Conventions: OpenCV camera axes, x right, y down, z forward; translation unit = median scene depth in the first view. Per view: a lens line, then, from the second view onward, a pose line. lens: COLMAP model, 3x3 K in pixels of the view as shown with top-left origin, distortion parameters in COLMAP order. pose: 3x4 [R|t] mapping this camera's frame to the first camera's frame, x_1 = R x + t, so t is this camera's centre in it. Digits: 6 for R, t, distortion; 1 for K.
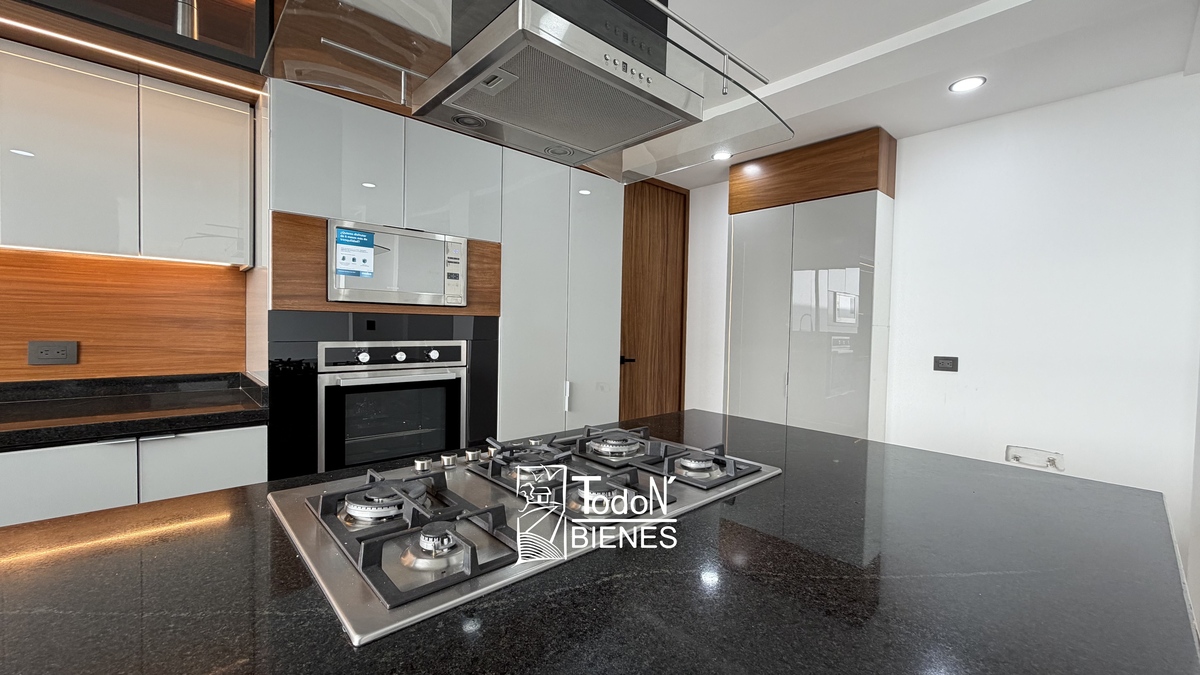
lens RADIAL K [[477.1, 0, 597.5], [0, 477.1, 337.8], [0, 0, 1]] dist [0.001422, -0.000701]
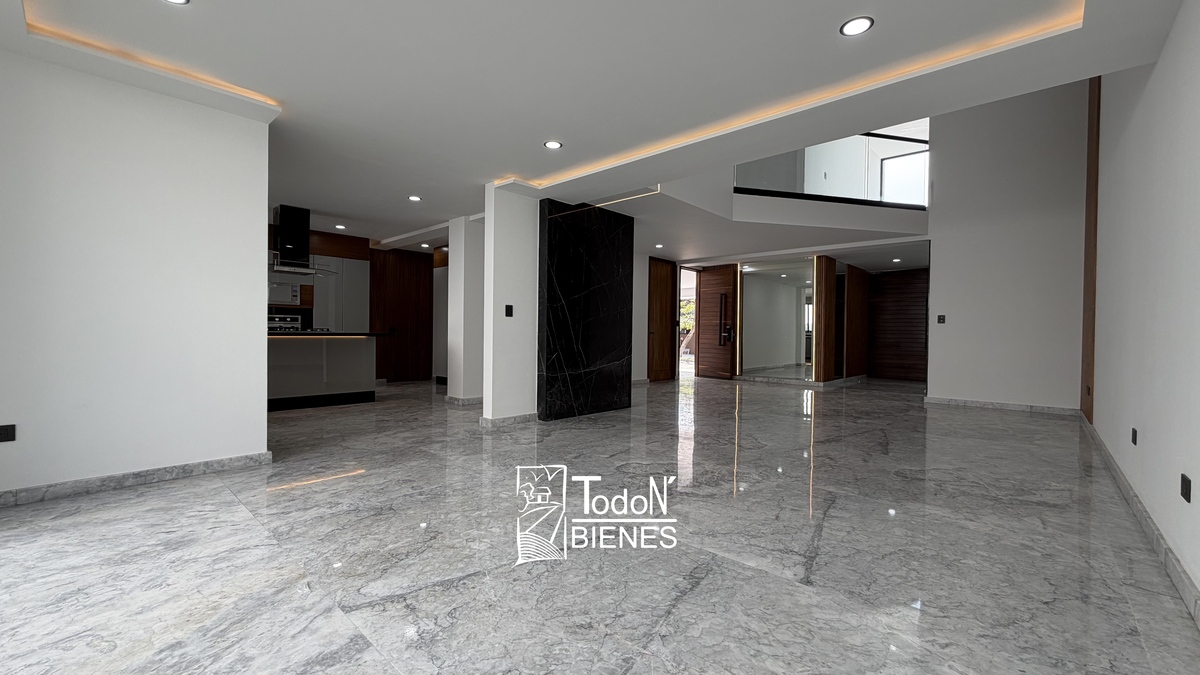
lens RADIAL K [[477.1, 0, 598.1], [0, 477.1, 335.6], [0, 0, 1]] dist [0.001422, -0.000701]
pose [[0.996326, -0.012436, 0.084739, 1.498617], [0.014145, 0.999708, -0.019596, 0.238767], [-0.084470, 0.020723, 0.996210, -2.457553]]
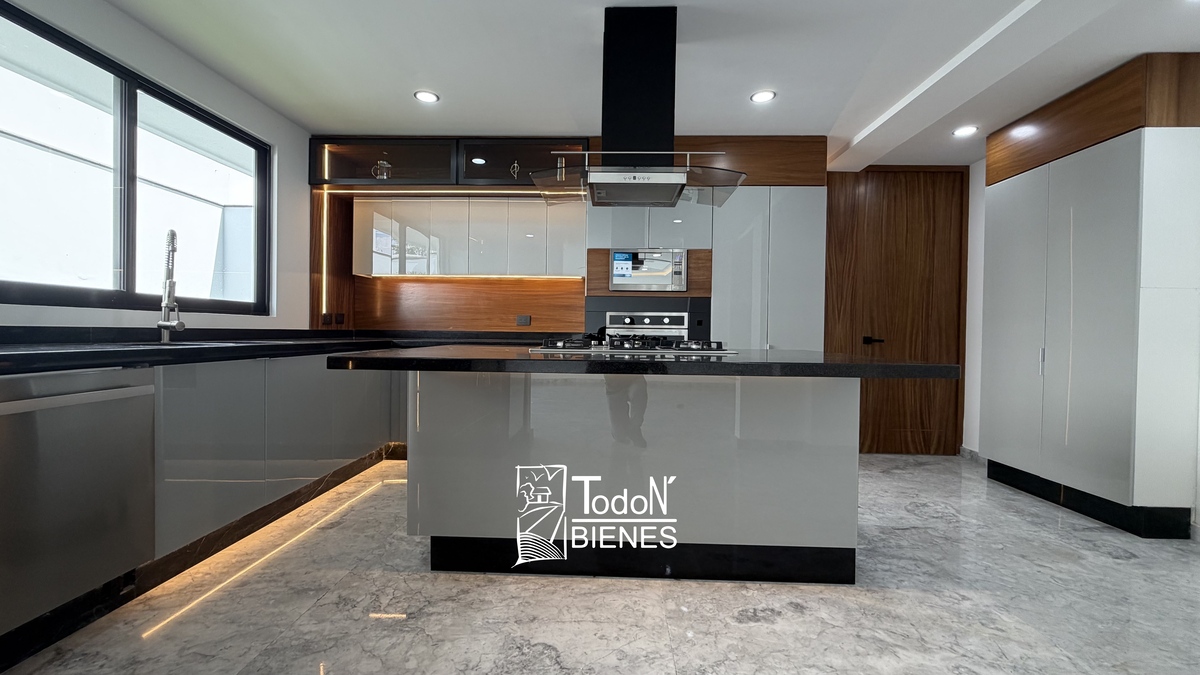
lens RADIAL K [[477.1, 0, 600.6], [0, 477.1, 337.3], [0, 0, 1]] dist [0.001422, -0.000701]
pose [[0.722947, -0.003428, -0.690895, 0.634001], [-0.018640, 0.999527, -0.024463, 0.135885], [0.690652, 0.030564, 0.722541, -0.361943]]
